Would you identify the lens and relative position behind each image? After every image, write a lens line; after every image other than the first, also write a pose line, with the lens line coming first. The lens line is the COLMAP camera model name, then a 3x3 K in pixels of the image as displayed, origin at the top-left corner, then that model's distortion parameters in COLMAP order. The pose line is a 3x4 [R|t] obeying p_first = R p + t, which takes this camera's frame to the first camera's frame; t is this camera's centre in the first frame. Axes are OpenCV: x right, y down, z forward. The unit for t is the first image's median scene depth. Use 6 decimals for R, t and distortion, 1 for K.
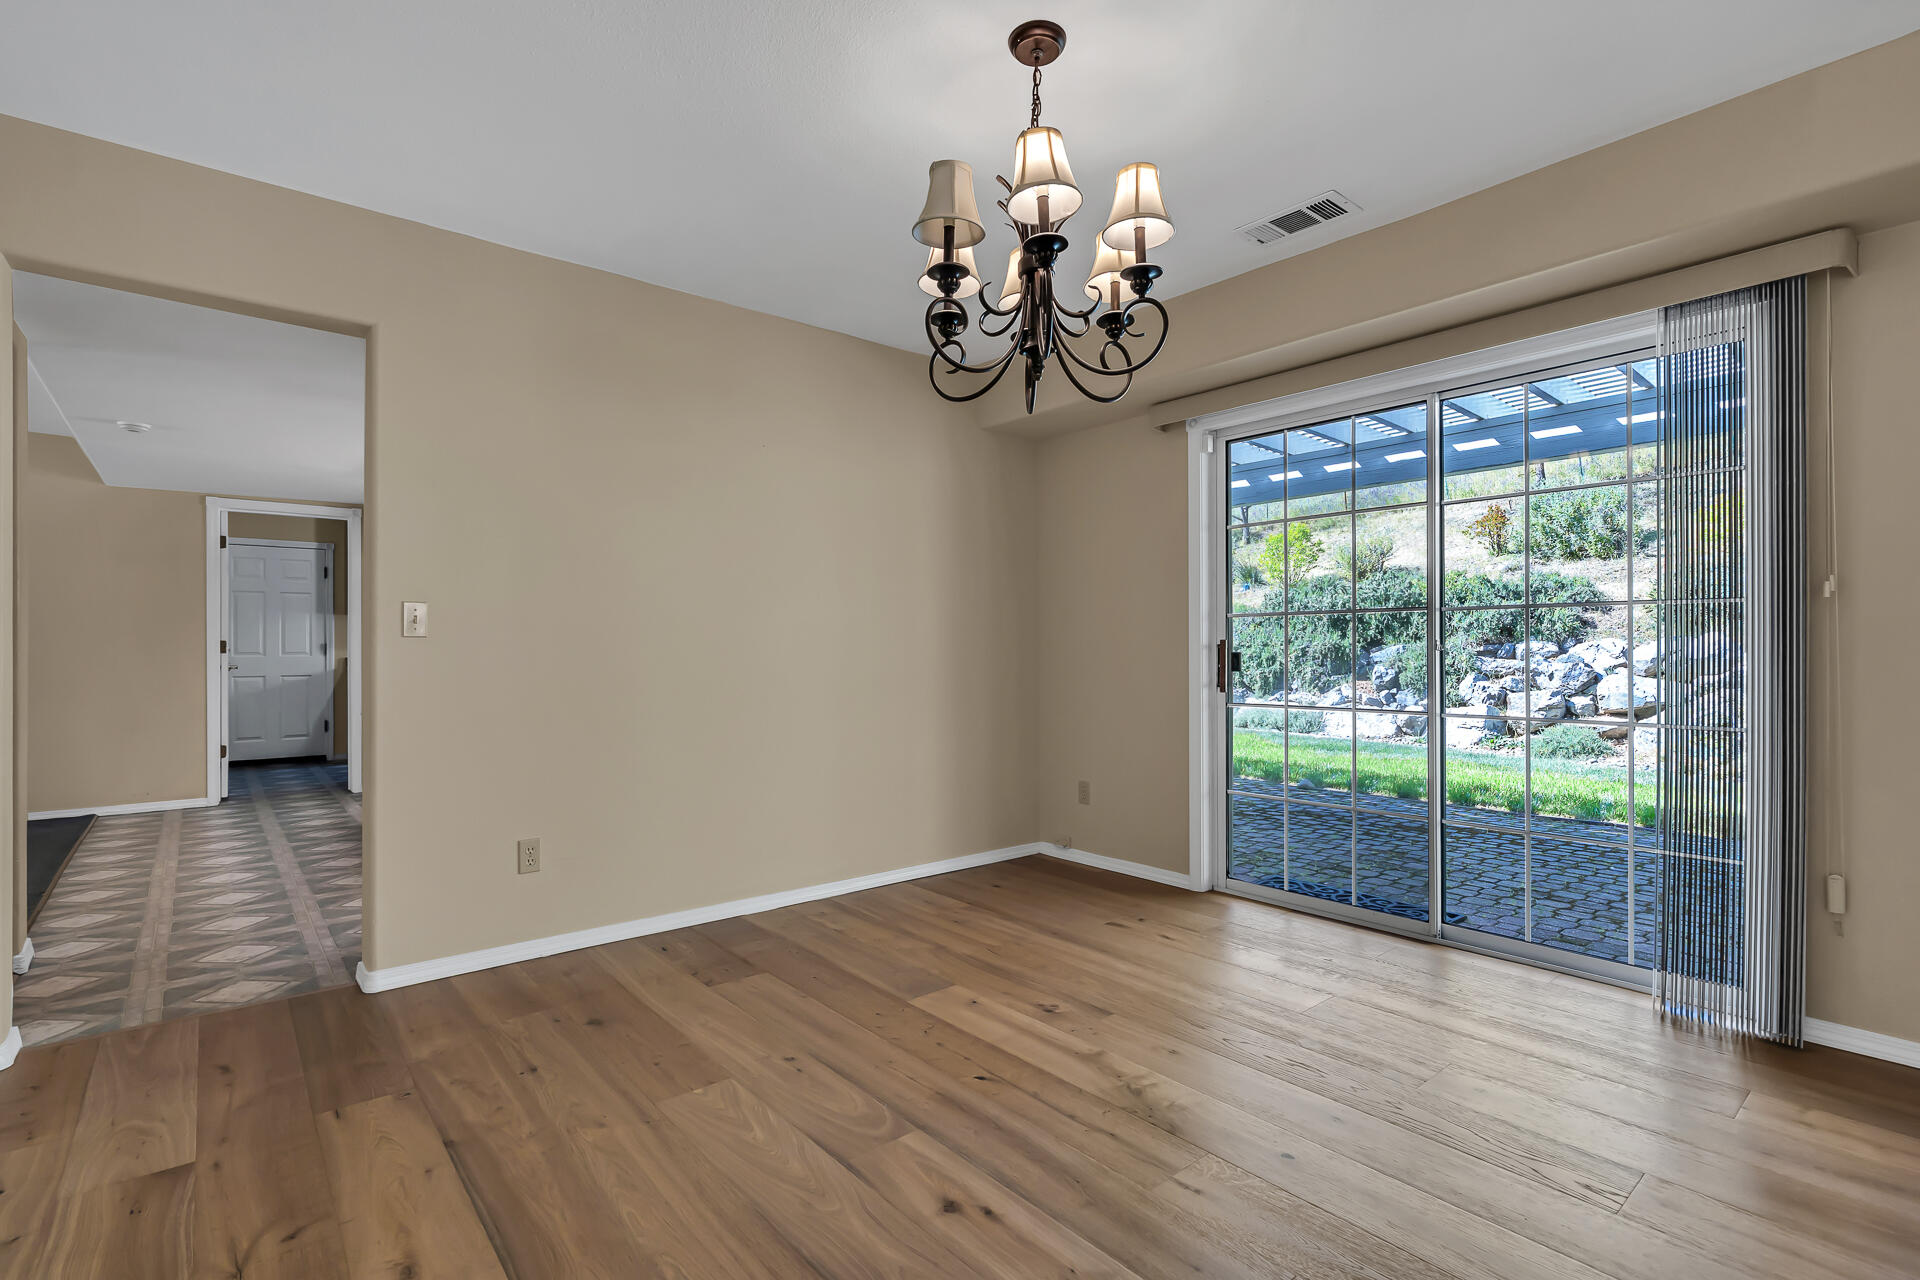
lens RADIAL K [[901.4, 0, 948.2], [0, 901.4, 645.8], [0, 0, 1]] dist [-0.007570, 0.007329]
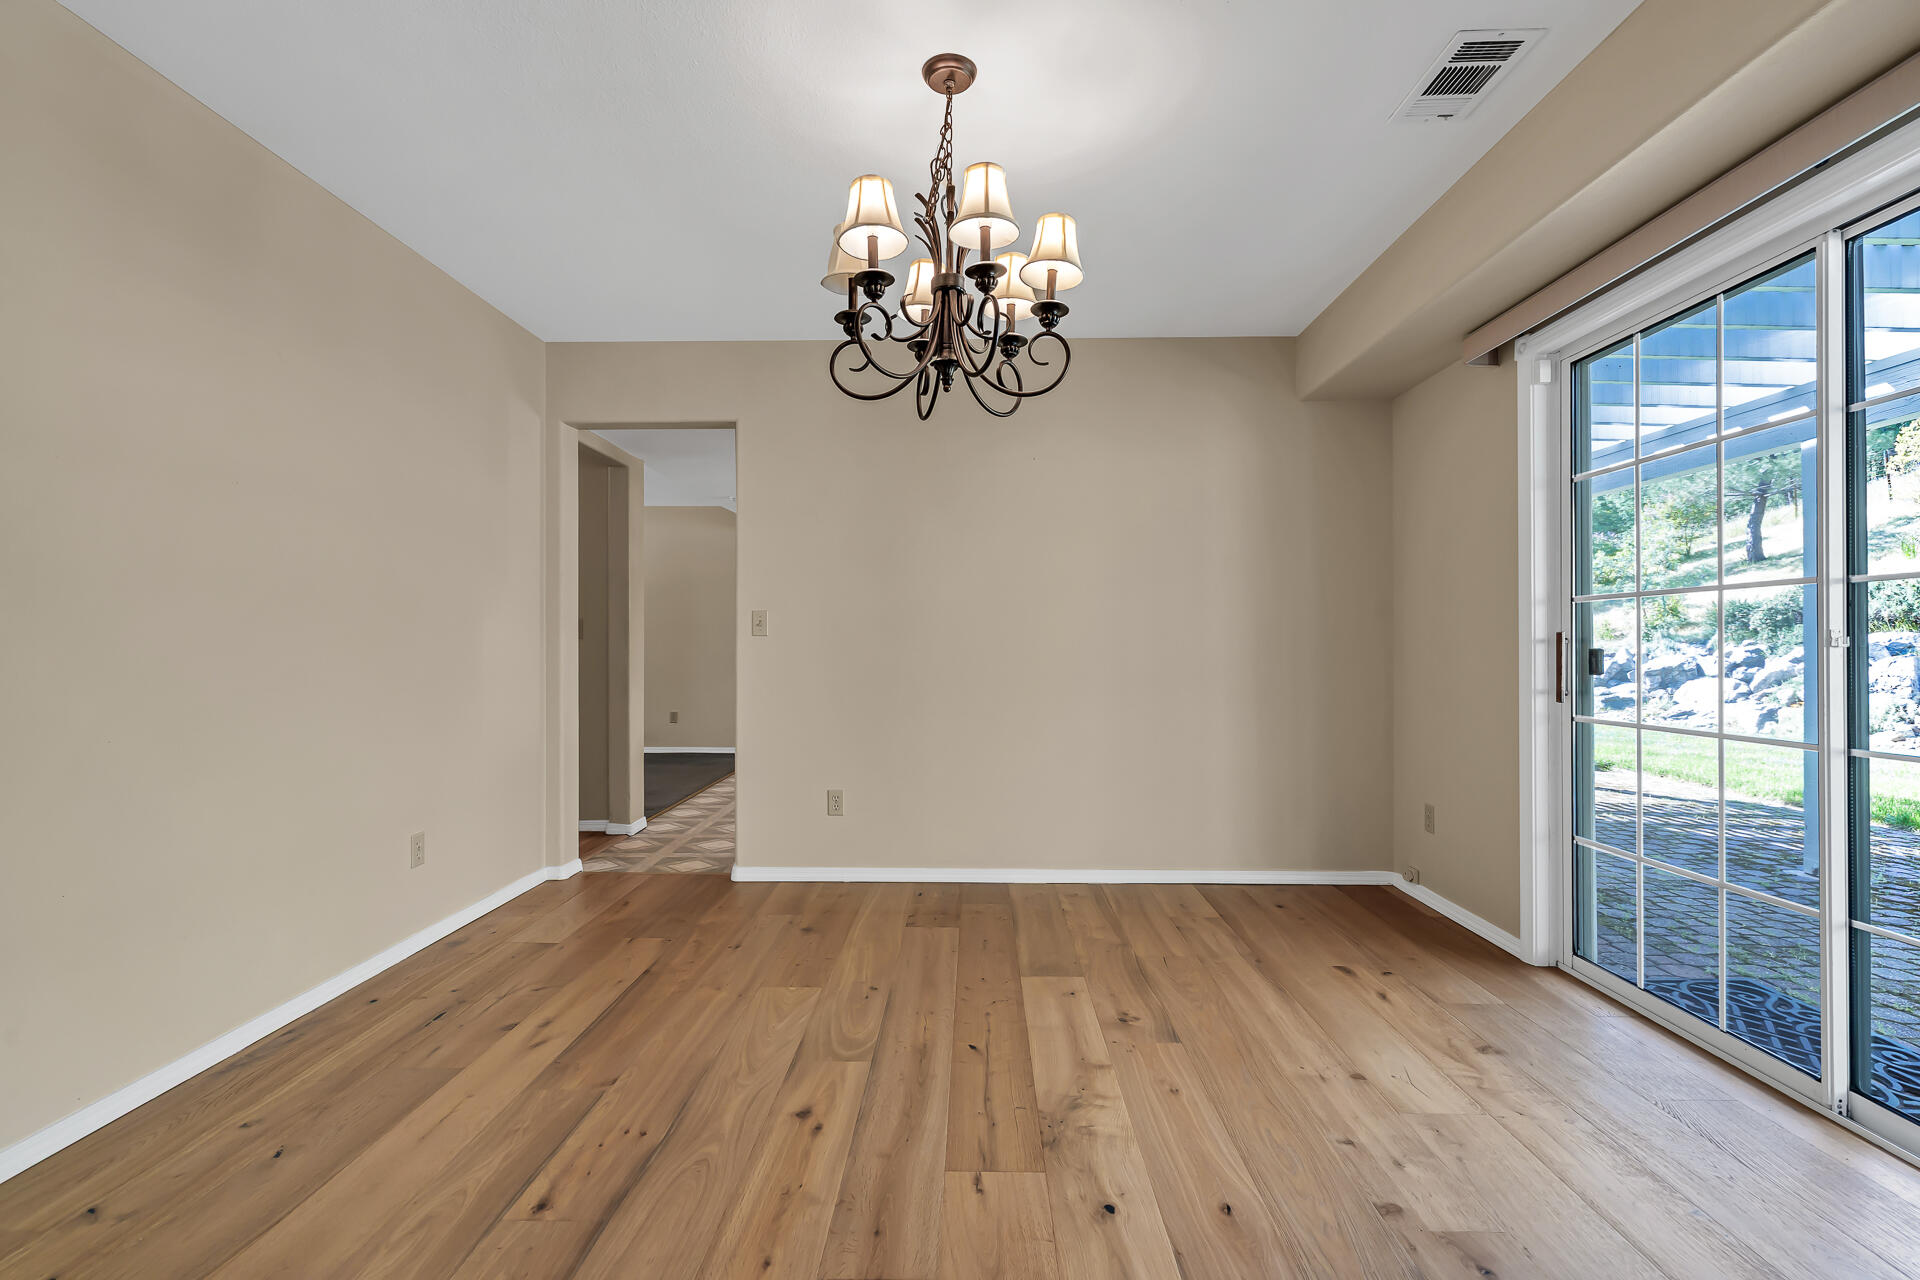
lens RADIAL K [[910.3, 0, 951.9], [0, 910.3, 630.6], [0, 0, 1]] dist [-0.009551, 0.009689]
pose [[0.742778, -0.007640, -0.669494, 0.594757], [0.001117, 0.999948, -0.010173, 0.000880], [0.669537, 0.006808, 0.742748, 0.150158]]
